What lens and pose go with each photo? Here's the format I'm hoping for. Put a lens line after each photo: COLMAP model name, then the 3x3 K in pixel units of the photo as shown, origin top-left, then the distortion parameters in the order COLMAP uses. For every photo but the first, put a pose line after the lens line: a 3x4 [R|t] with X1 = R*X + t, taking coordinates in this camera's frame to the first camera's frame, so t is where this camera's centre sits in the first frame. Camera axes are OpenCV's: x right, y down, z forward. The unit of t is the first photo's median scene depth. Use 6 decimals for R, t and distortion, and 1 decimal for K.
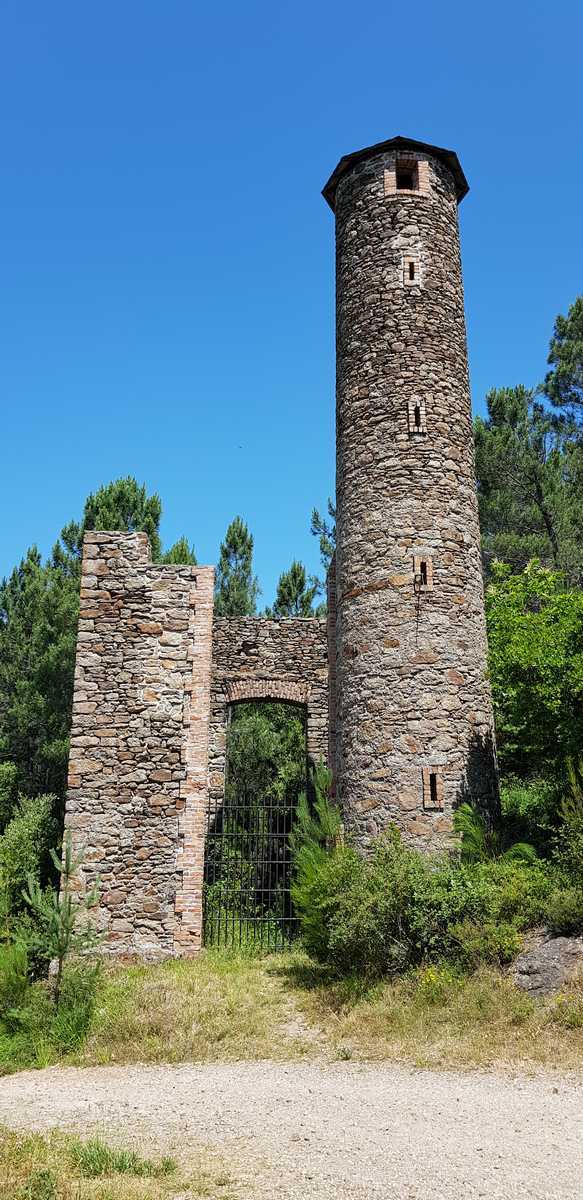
lens RADIAL K [[944.4, 0, 347.1], [0, 944.4, 587.8], [0, 0, 1]] dist [0.118230, -0.240285]
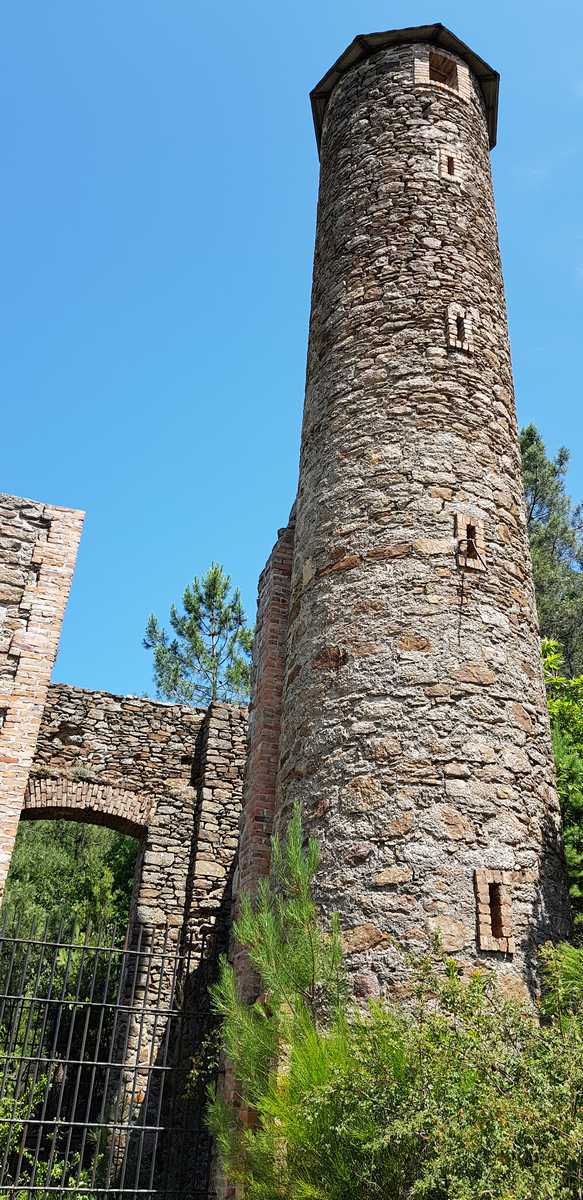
lens RADIAL K [[944.4, 0, 347.1], [0, 944.4, 587.8], [0, 0, 1]] dist [0.118230, -0.240285]
pose [[0.962030, 0.167923, 0.215172, -0.110709], [-0.110360, 0.960344, -0.256048, 0.163939], [-0.249636, 0.222579, 0.942412, 0.445113]]
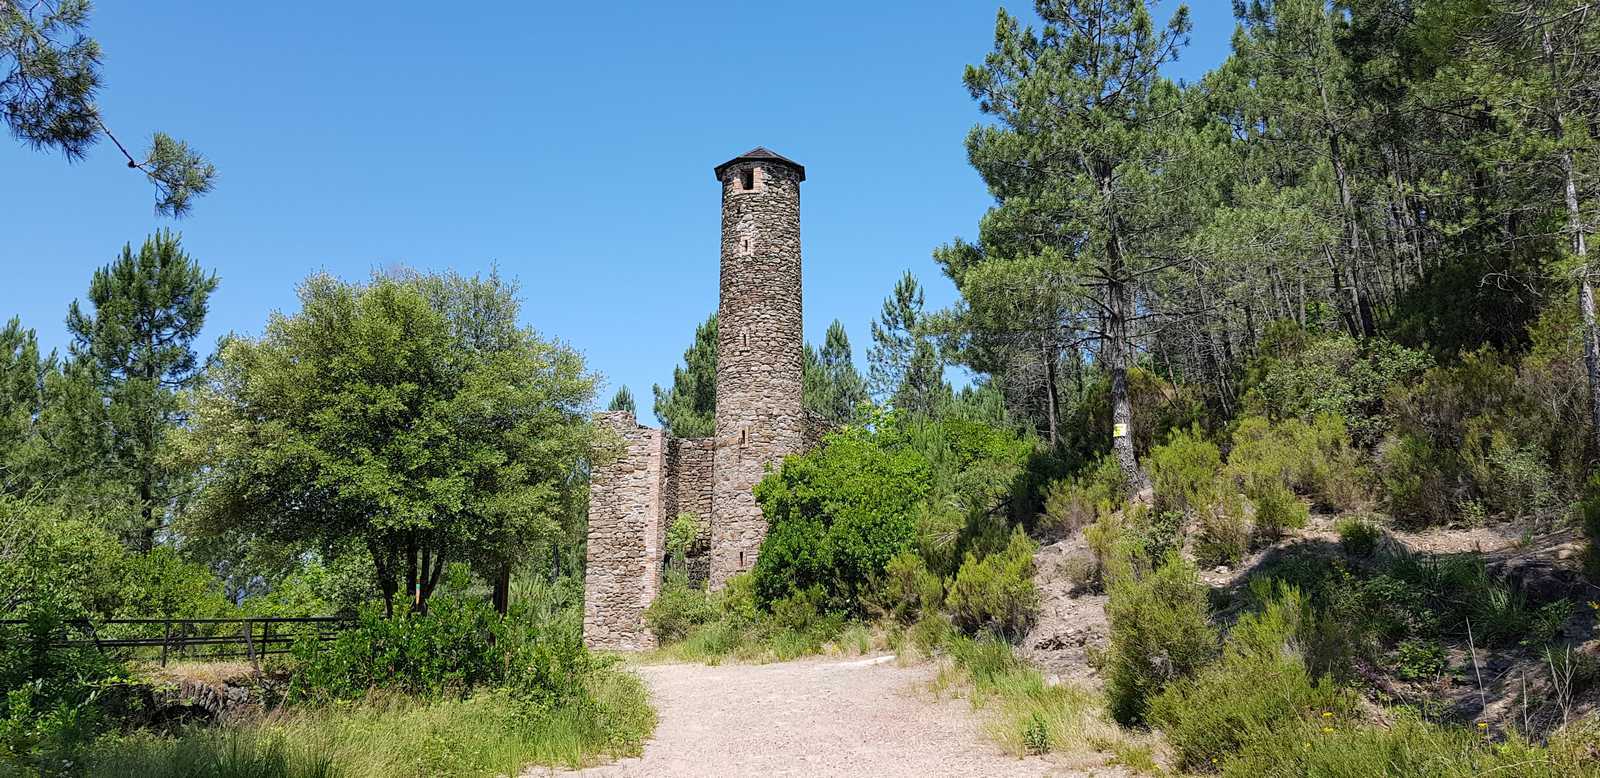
lens RADIAL K [[1259.2, 0, 800.0], [0, 1259.2, 389.0], [0, 0, 1]] dist [0.118230, -0.240285]
pose [[0.926984, -0.063079, -0.369759, 0.982016], [0.090191, 0.994322, 0.056481, -0.211926], [0.364096, -0.085706, 0.927410, -1.036573]]
